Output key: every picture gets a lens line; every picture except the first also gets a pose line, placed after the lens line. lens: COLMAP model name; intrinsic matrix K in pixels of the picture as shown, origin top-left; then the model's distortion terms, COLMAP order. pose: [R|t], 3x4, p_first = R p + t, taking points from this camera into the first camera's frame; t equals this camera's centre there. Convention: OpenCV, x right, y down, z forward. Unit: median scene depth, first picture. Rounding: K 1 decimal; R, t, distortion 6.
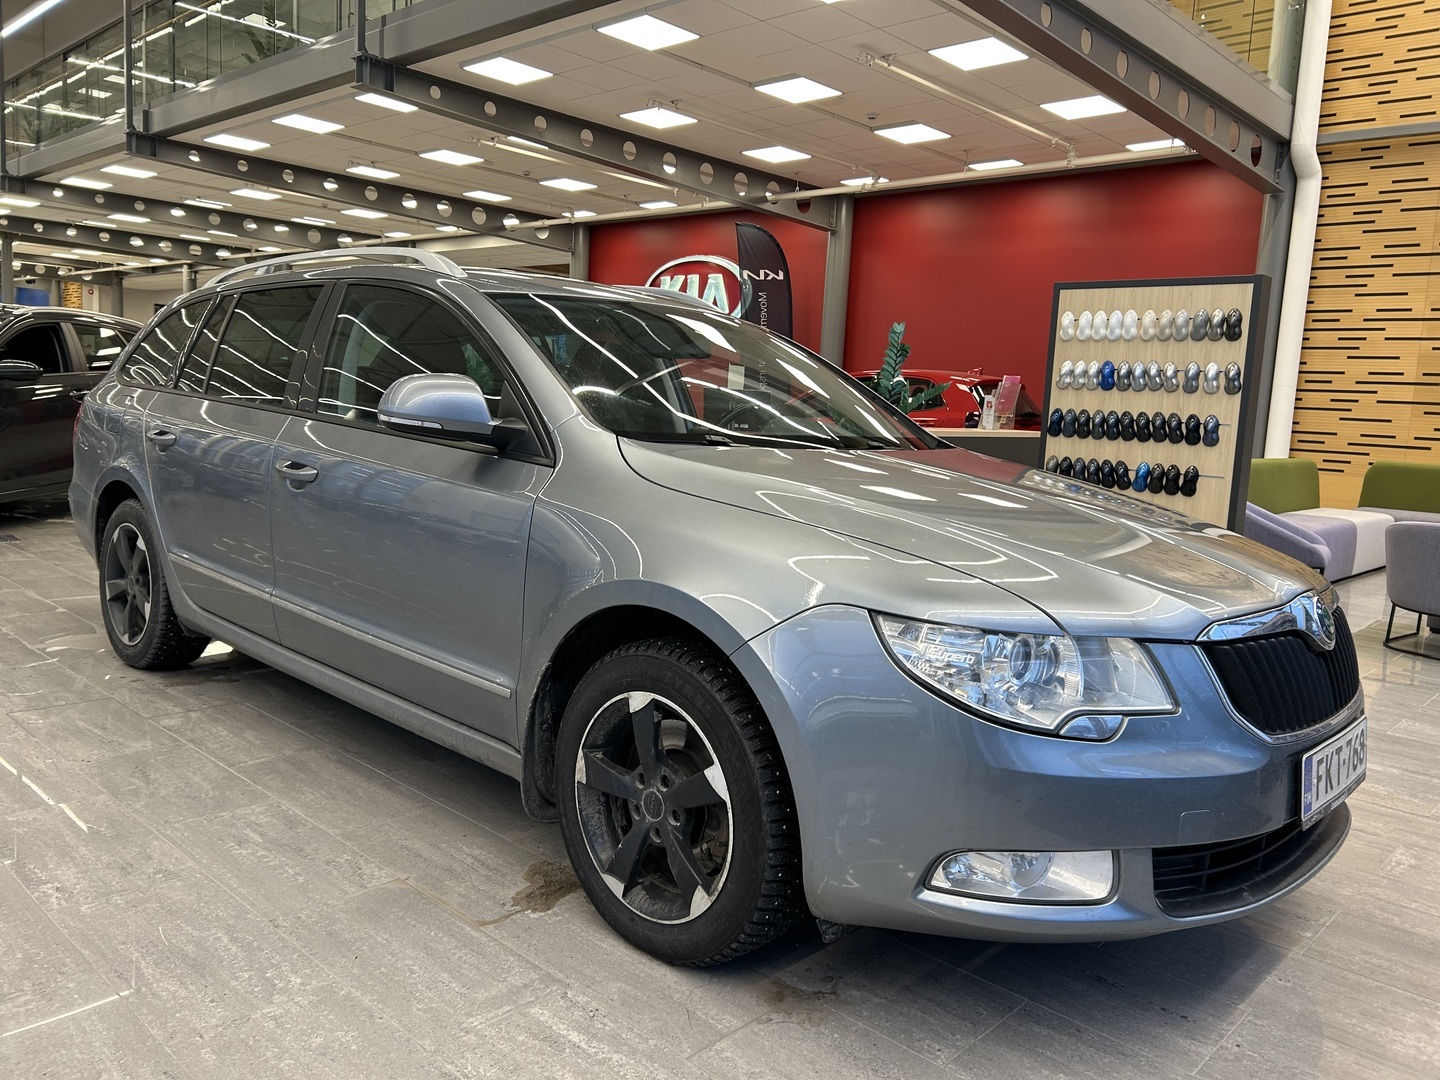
lens RADIAL K [[1084.8, 0, 723.7], [0, 1084.8, 531.8], [0, 0, 1]] dist [0.029343, -0.019750]
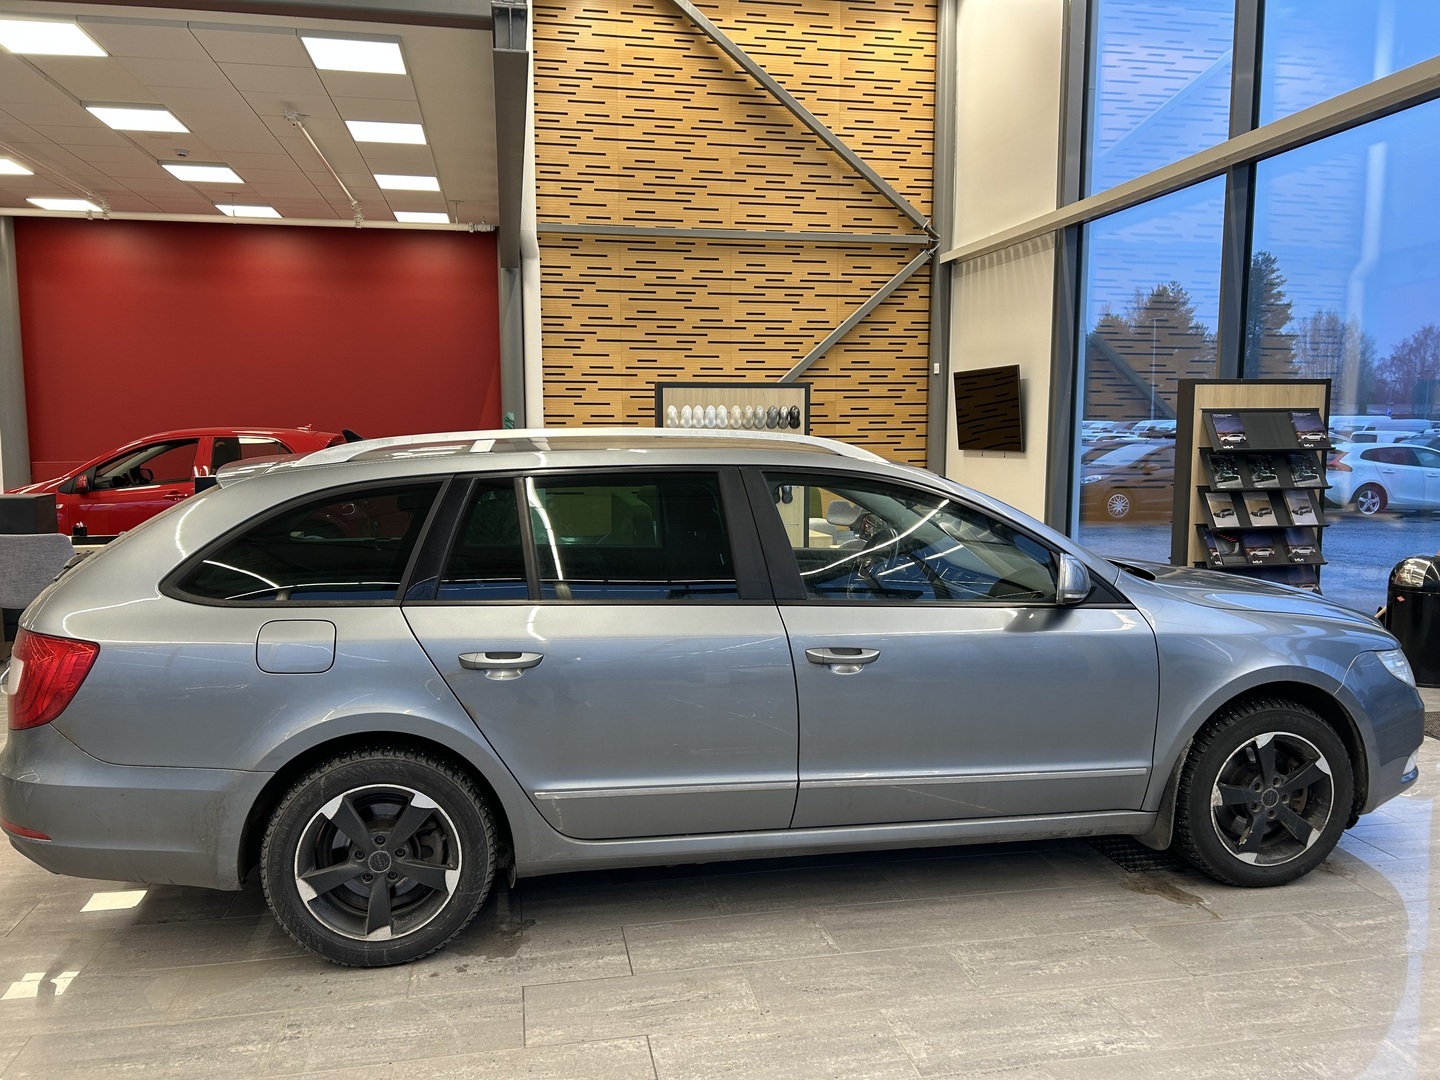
lens RADIAL K [[1084.8, 0, 714.6], [0, 1084.8, 546.7], [0, 0, 1]] dist [0.029343, -0.019750]
pose [[0.588025, -0.139939, 0.796645, -1.089851], [0.130332, 0.988442, 0.077428, -0.219302], [-0.798273, 0.058299, 0.599467, 0.383431]]
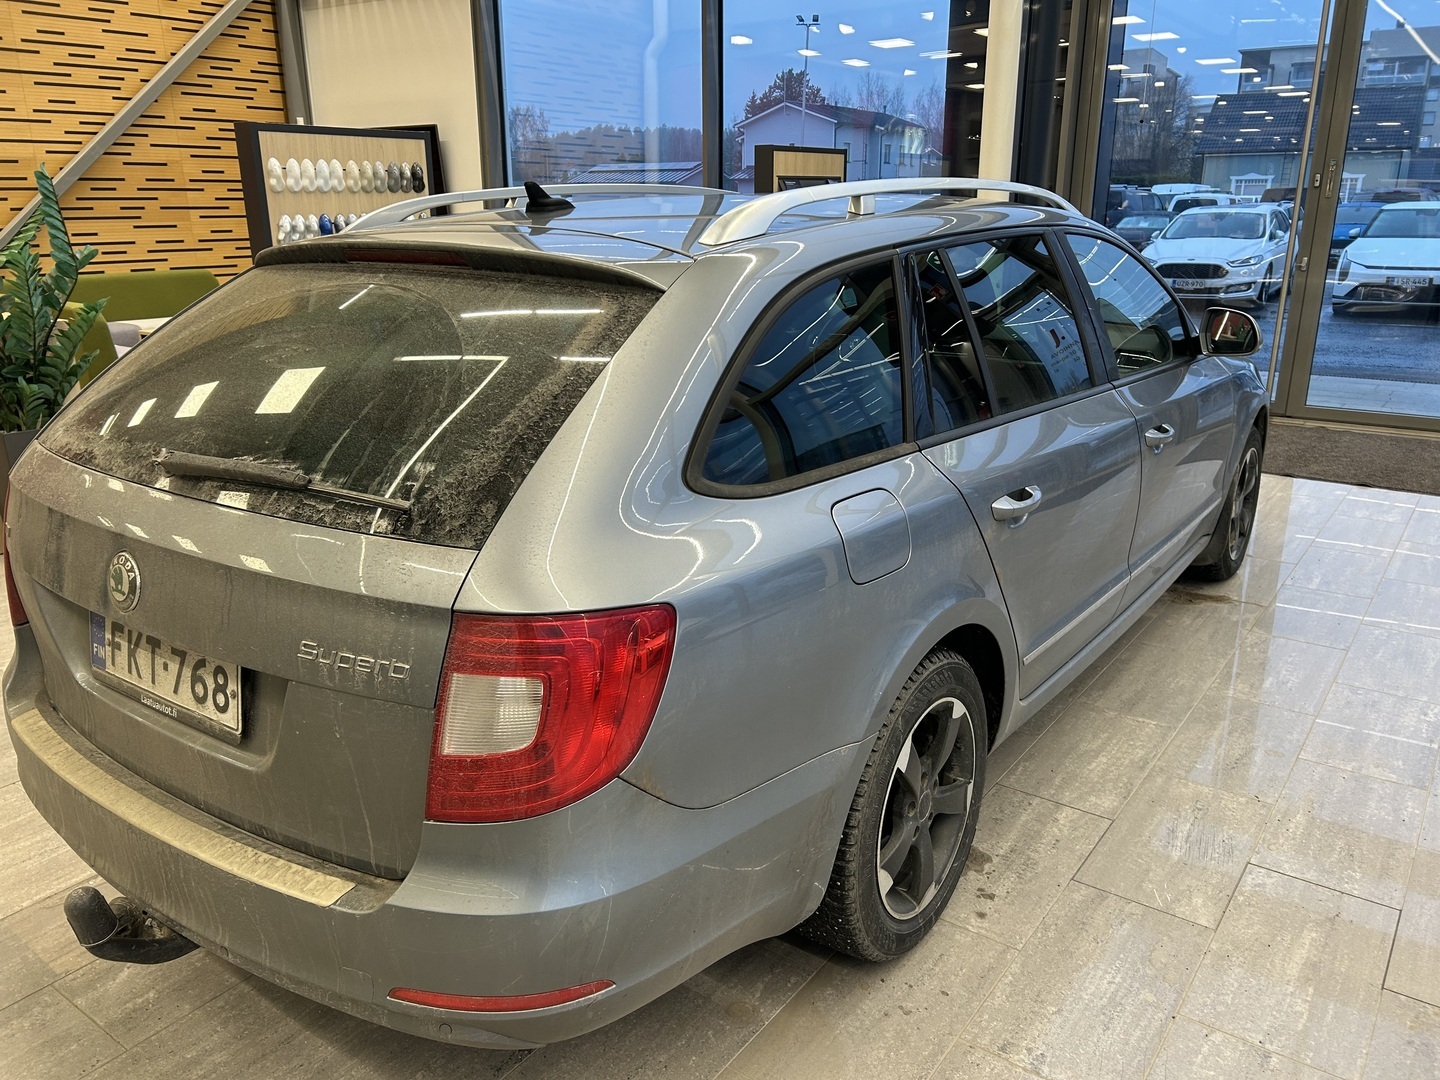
lens RADIAL K [[1084.8, 0, 716.5], [0, 1084.8, 545.4], [0, 0, 1]] dist [0.029343, -0.019750]
pose [[-0.118954, -0.348002, 0.929916, -1.101292], [0.118437, 0.924906, 0.361277, -0.312313], [-0.985811, 0.153112, -0.068805, 1.246498]]
